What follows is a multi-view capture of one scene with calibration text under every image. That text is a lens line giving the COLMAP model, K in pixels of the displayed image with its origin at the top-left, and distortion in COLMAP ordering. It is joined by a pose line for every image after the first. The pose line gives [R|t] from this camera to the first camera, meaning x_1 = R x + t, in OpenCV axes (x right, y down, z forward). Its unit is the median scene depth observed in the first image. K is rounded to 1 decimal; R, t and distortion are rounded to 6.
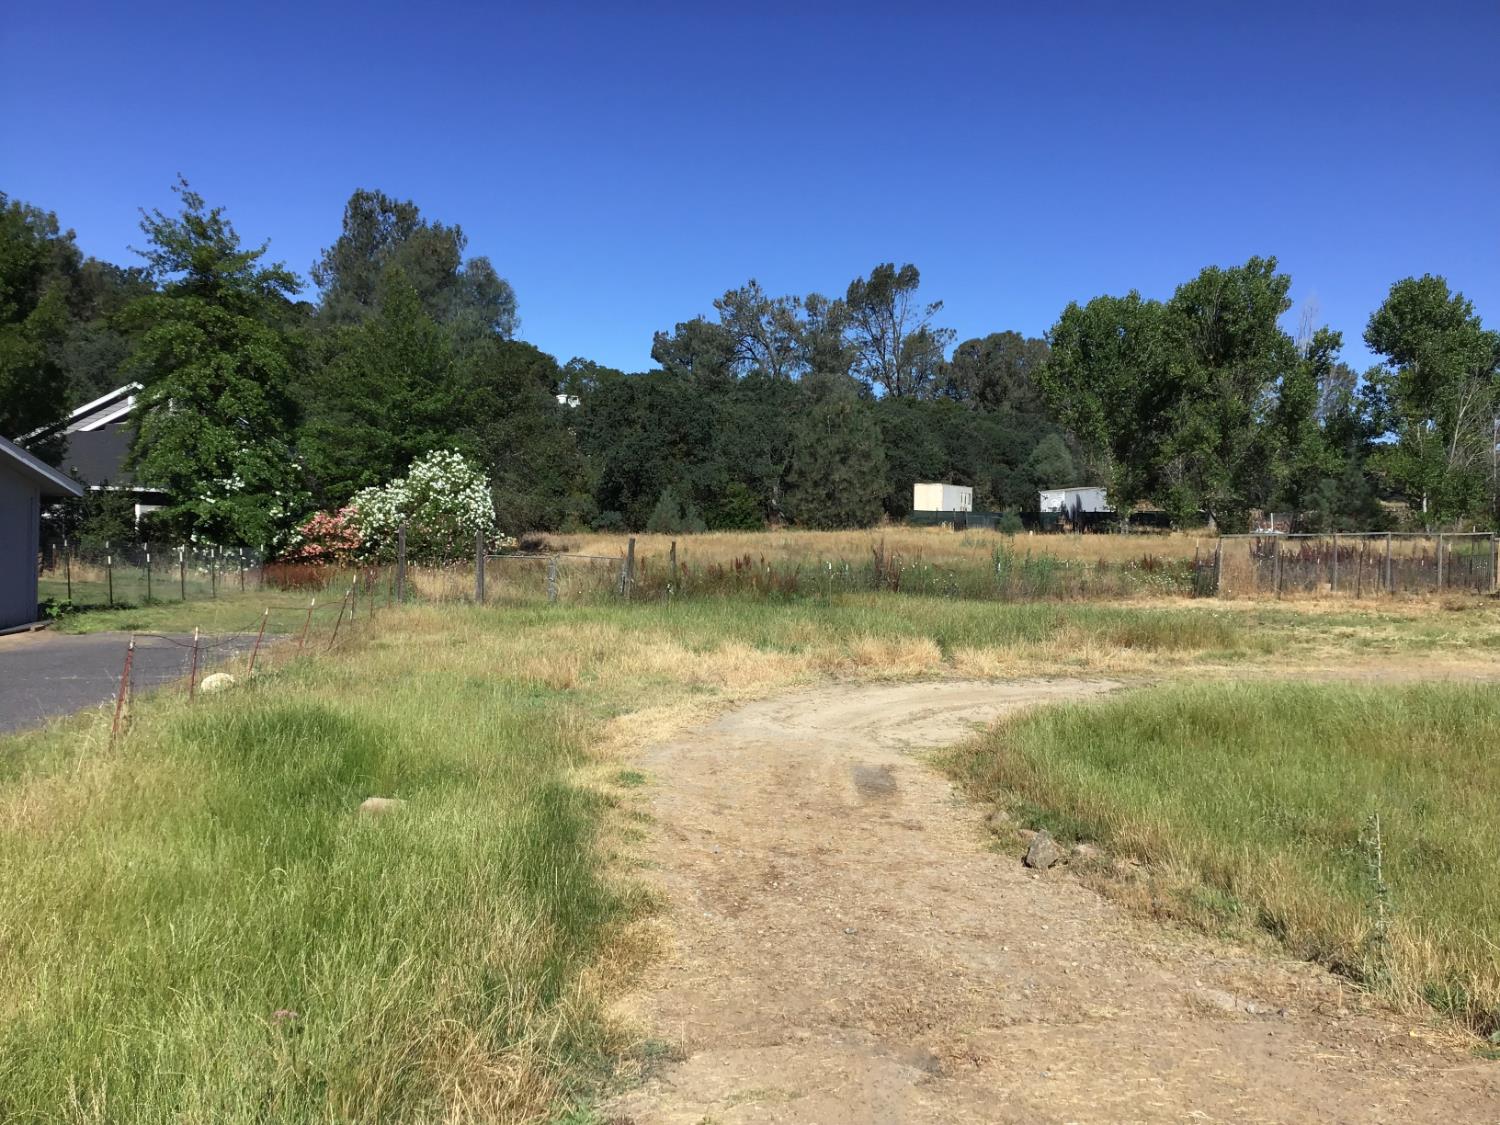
lens RADIAL K [[1348.5, 0, 718.8], [0, 1348.5, 553.0], [0, 0, 1]] dist [0.121016, -0.175244]
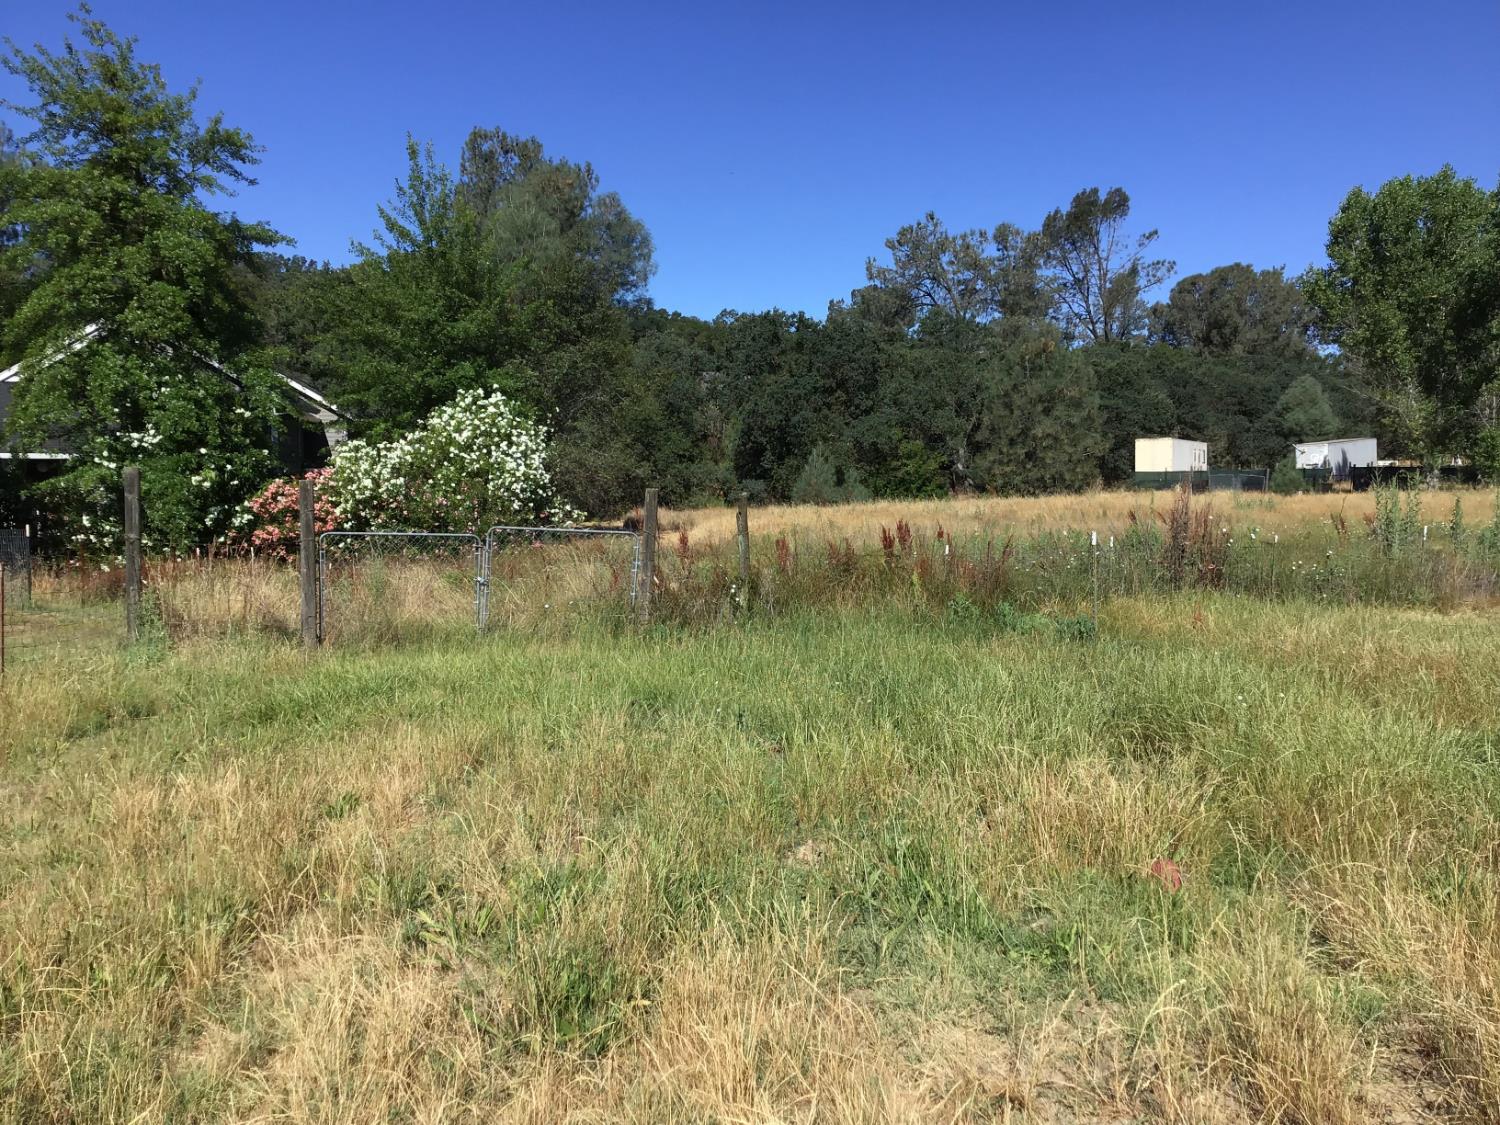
lens RADIAL K [[1348.5, 0, 718.8], [0, 1348.5, 553.0], [0, 0, 1]] dist [0.121016, -0.175244]
pose [[0.990360, -0.021576, -0.136826, 0.007196], [0.023447, 0.999652, 0.012077, 0.001783], [0.136518, -0.015169, 0.990521, 0.165168]]
